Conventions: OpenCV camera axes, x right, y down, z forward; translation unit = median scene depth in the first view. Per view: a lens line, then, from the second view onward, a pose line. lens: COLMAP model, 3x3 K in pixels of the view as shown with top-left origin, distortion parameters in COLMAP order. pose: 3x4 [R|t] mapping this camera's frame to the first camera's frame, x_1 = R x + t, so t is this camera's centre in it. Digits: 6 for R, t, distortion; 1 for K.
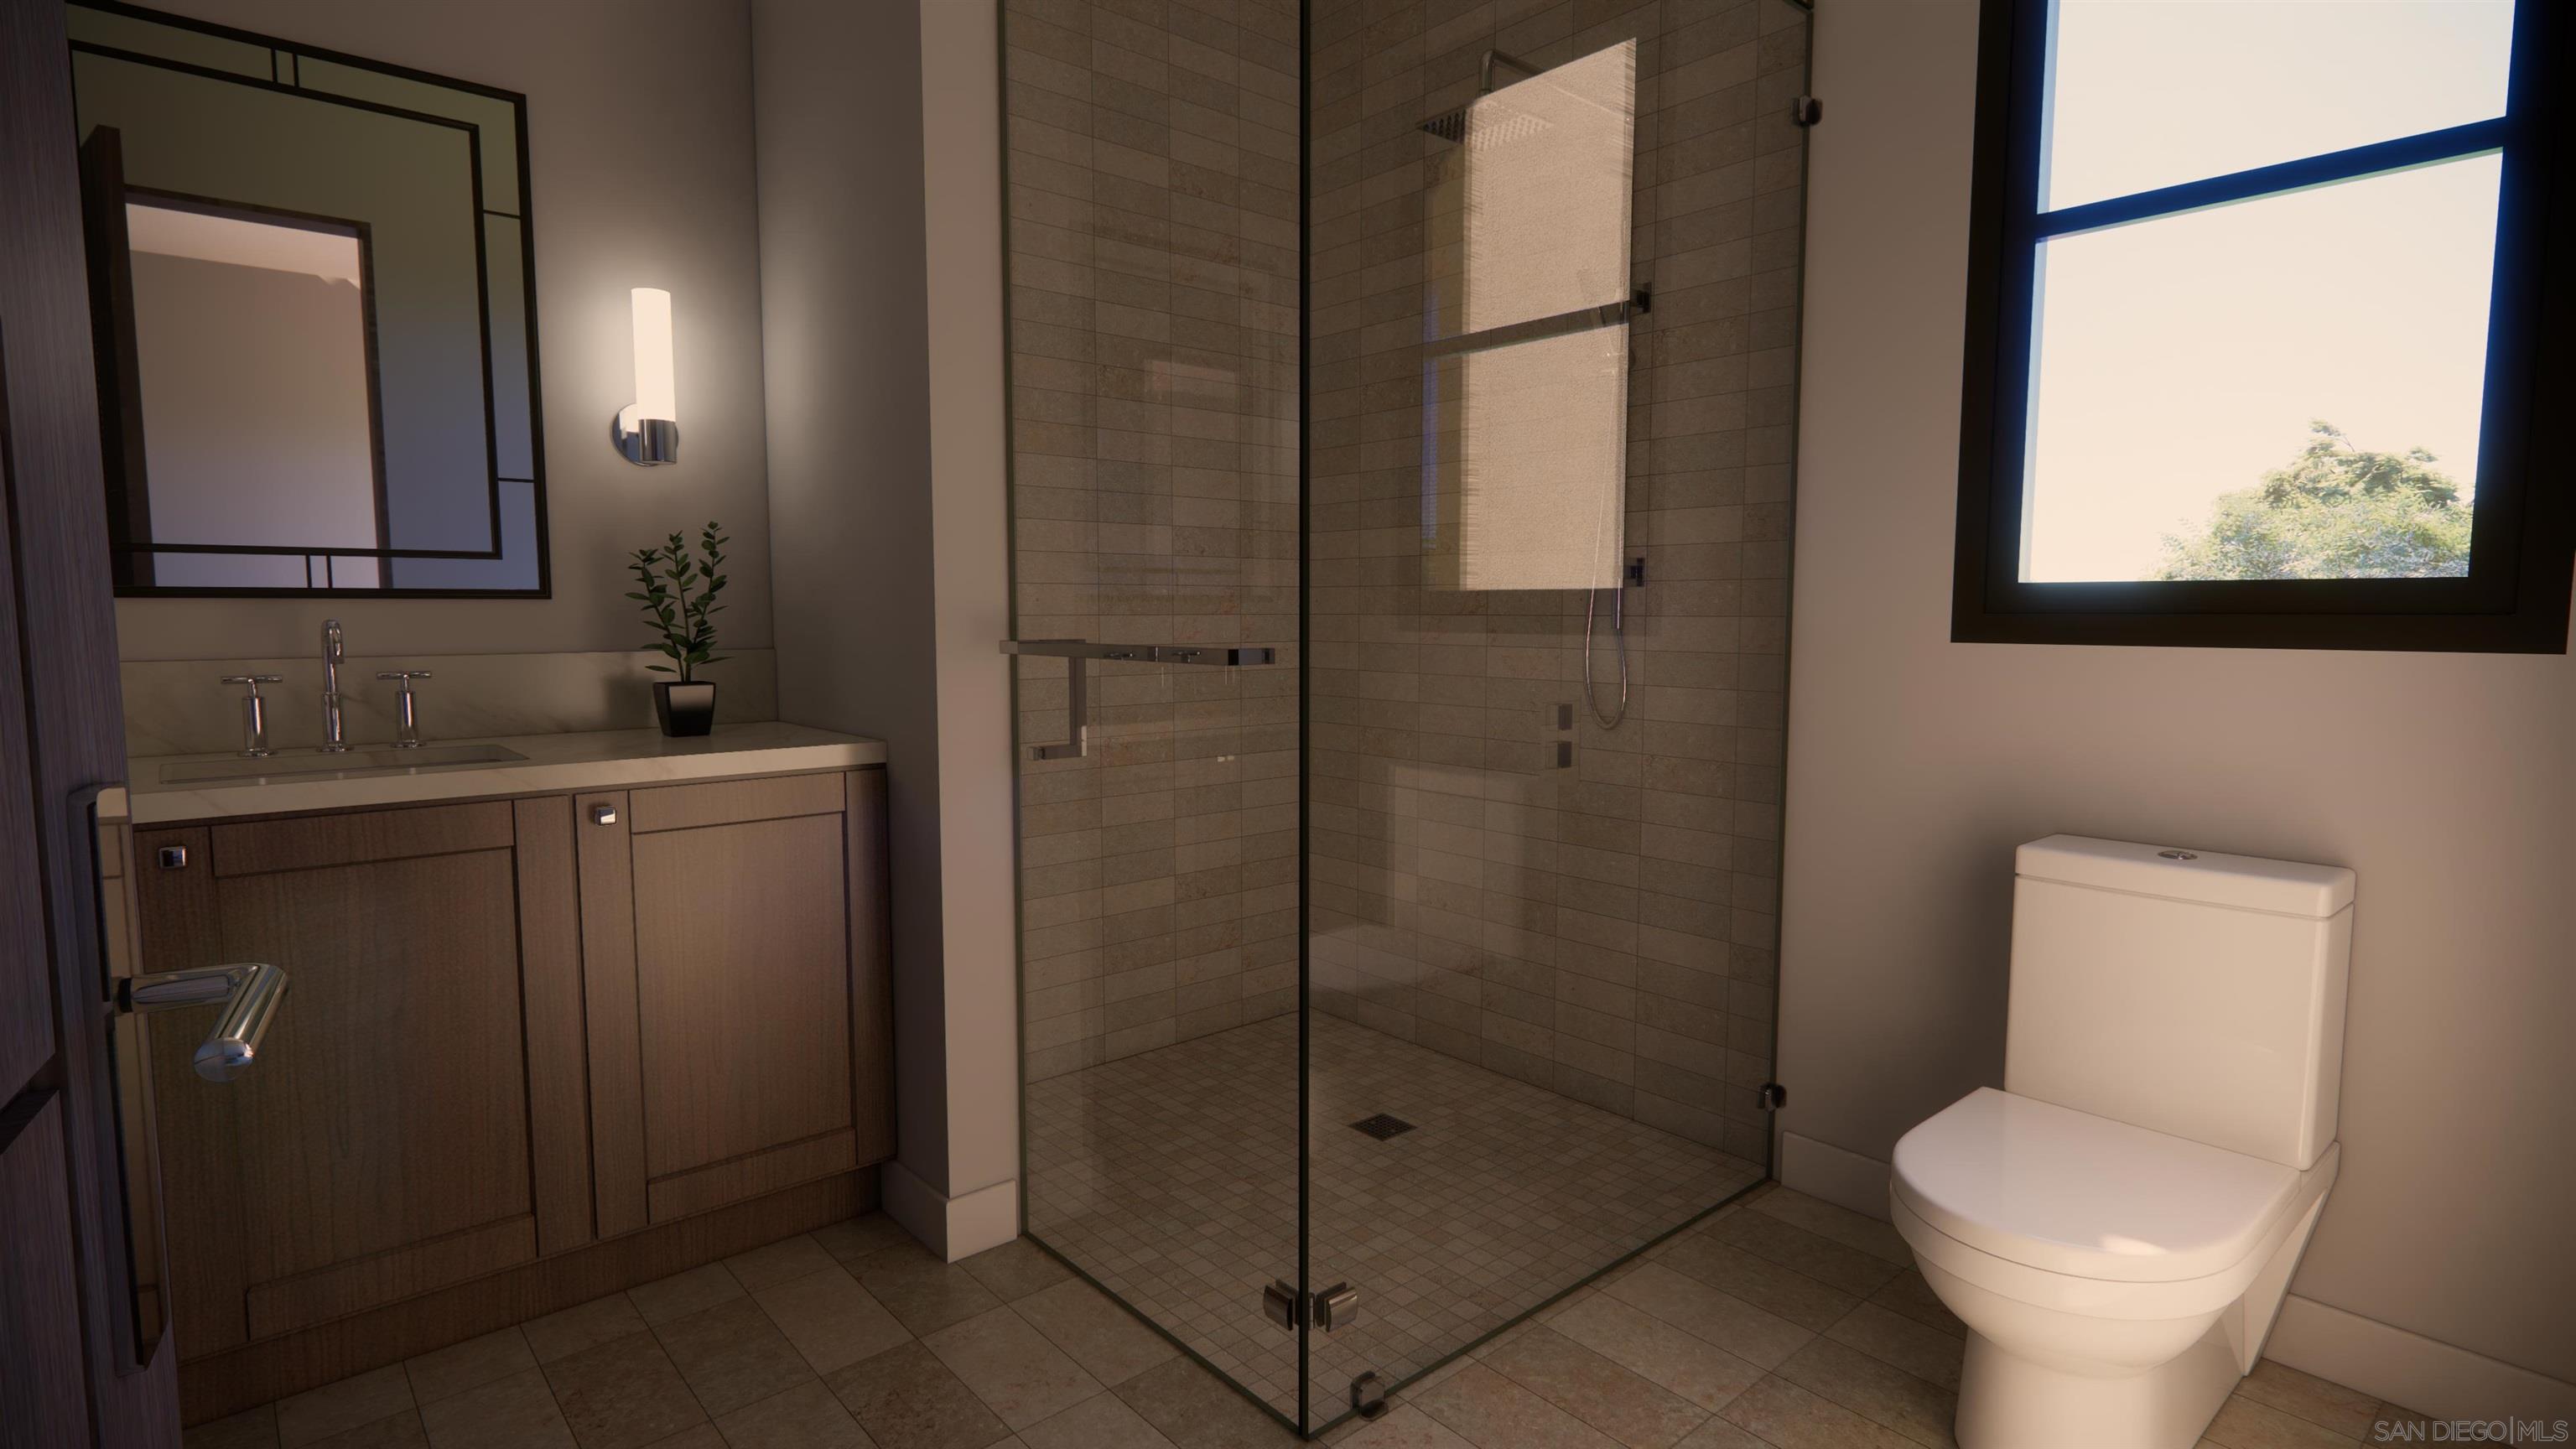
lens RADIAL K [[1286.6, 0, 1287.9], [0, 1286.6, 723.8], [0, 0, 1]] dist [-0.000267, -0.000464]
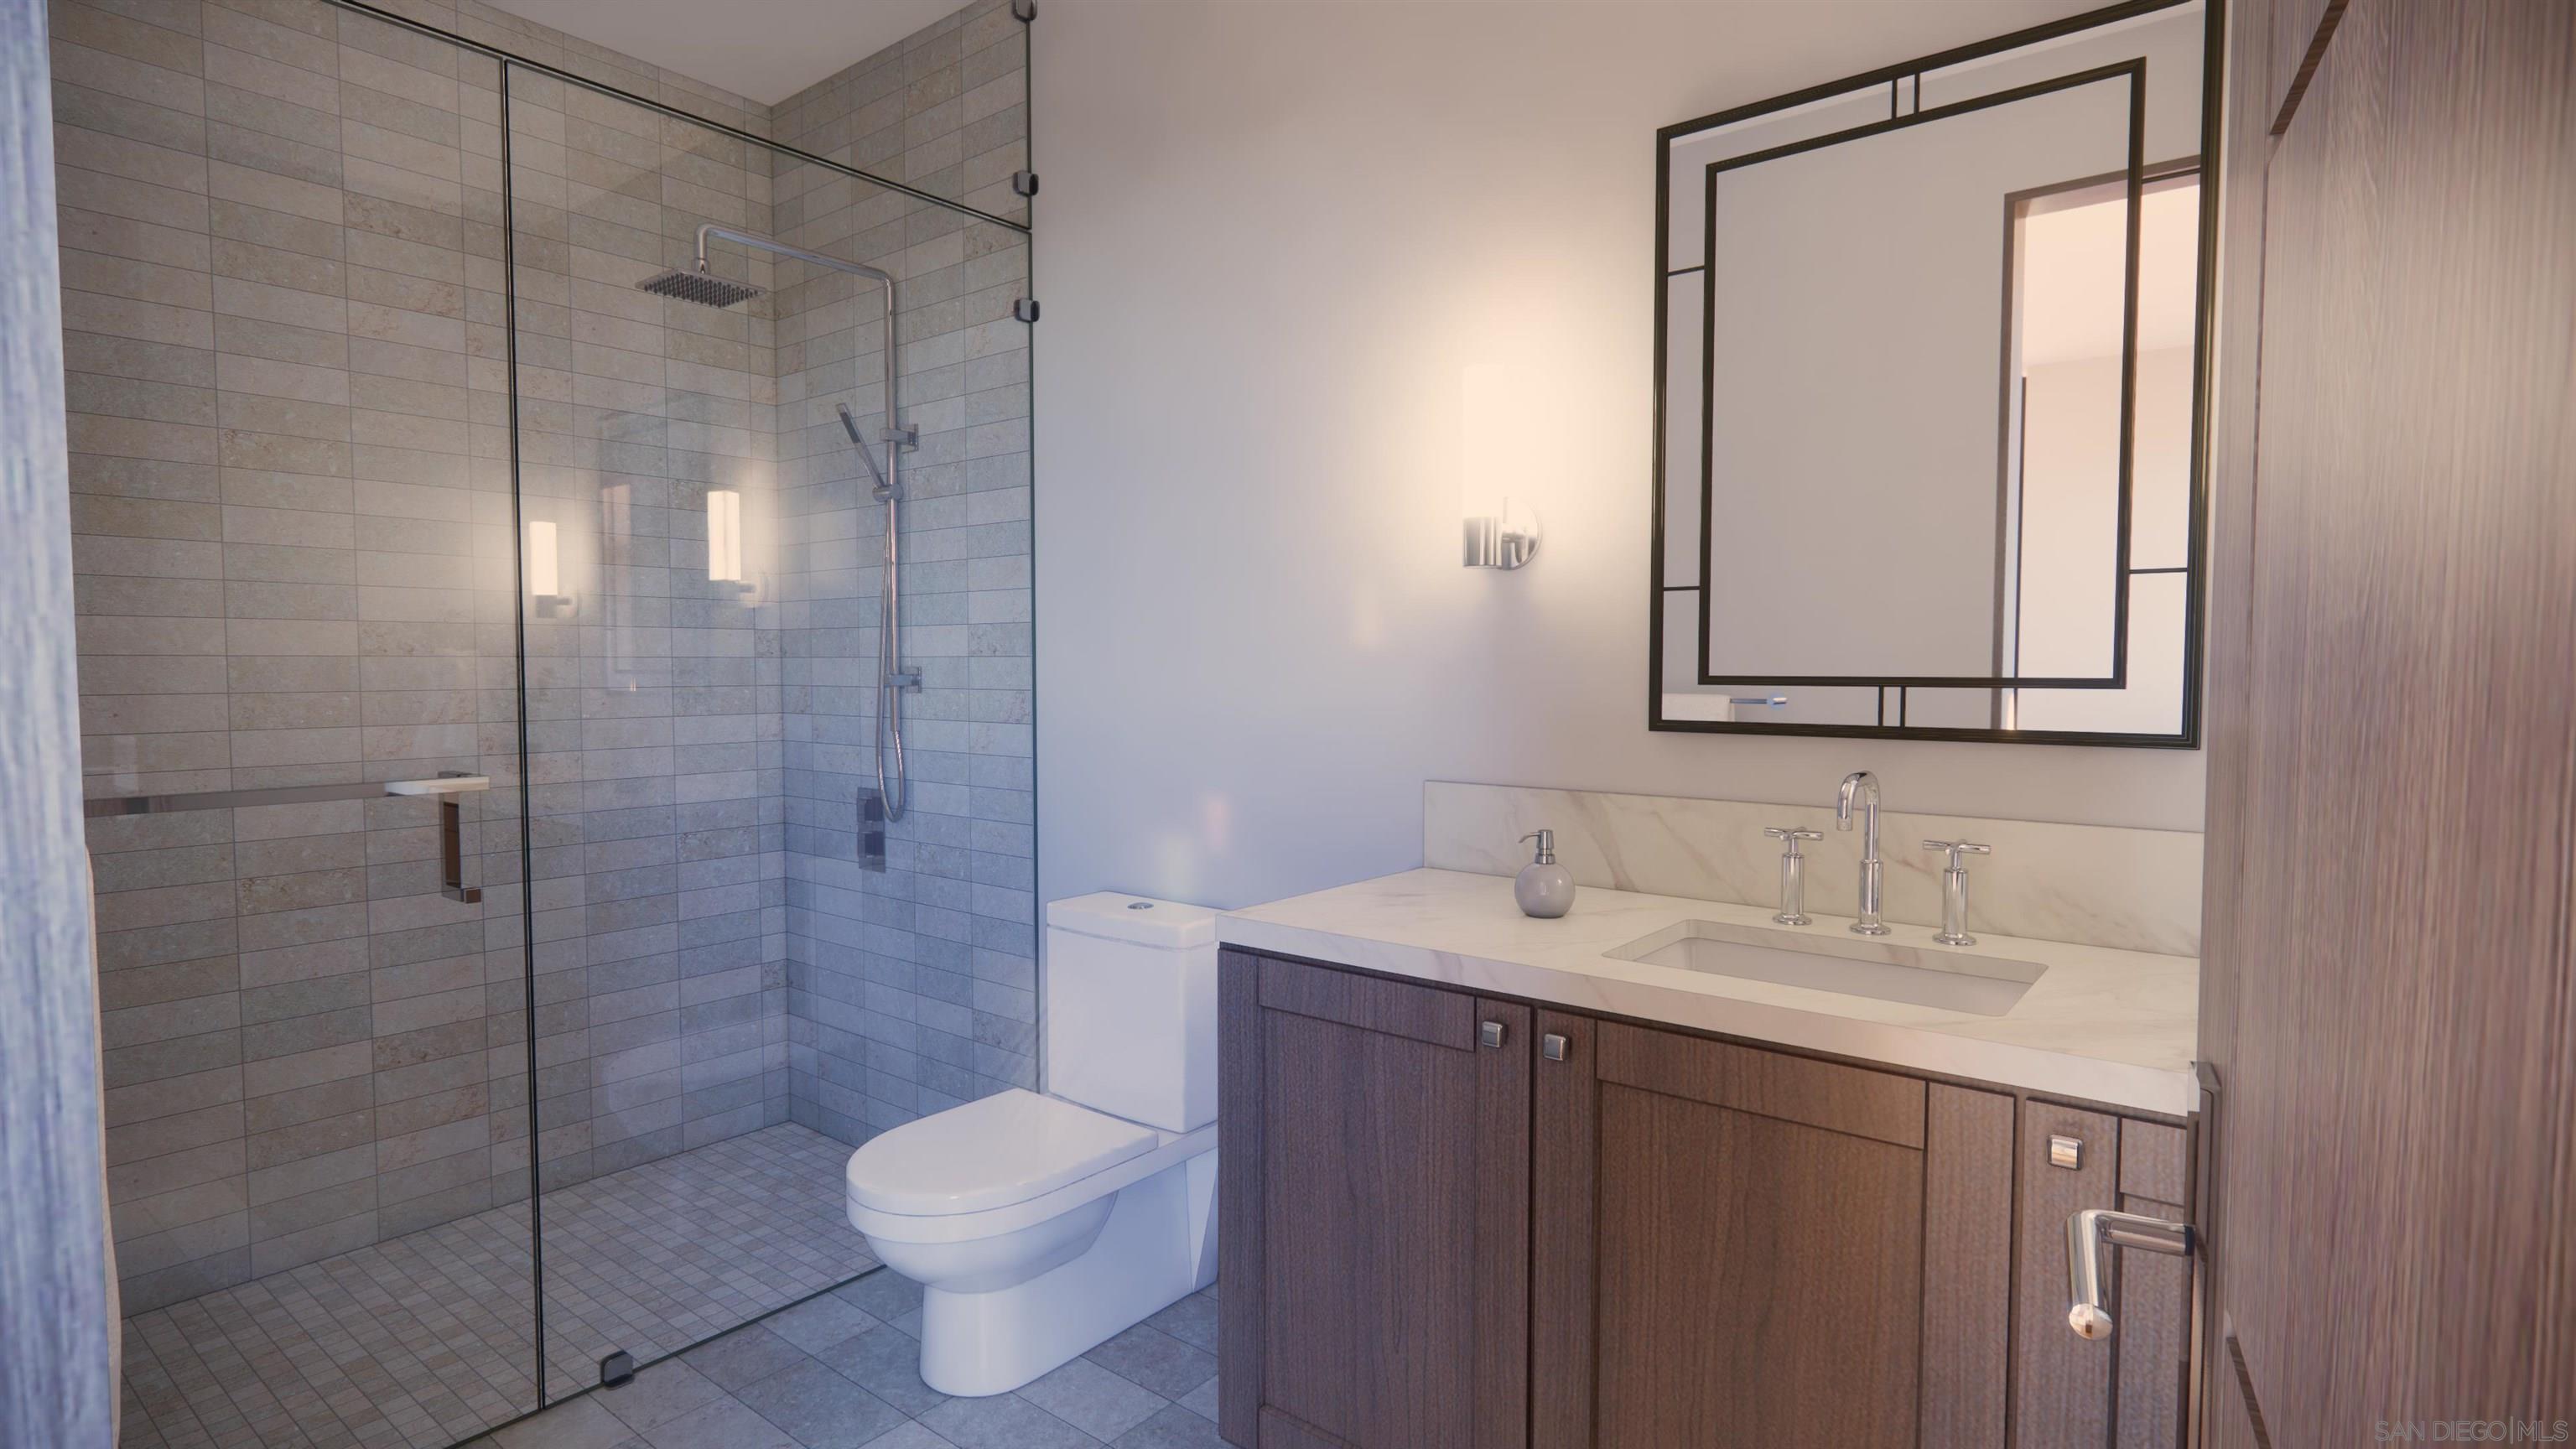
lens RADIAL K [[1286.6, 0, 1289.9], [0, 1286.6, 724.5], [0, 0, 1]] dist [-0.000267, -0.000464]
pose [[0.174297, 0.049260, -0.983460, -0.021513], [-0.087088, 0.995605, 0.034433, -0.101669], [0.980834, 0.079646, 0.177821, 0.484474]]
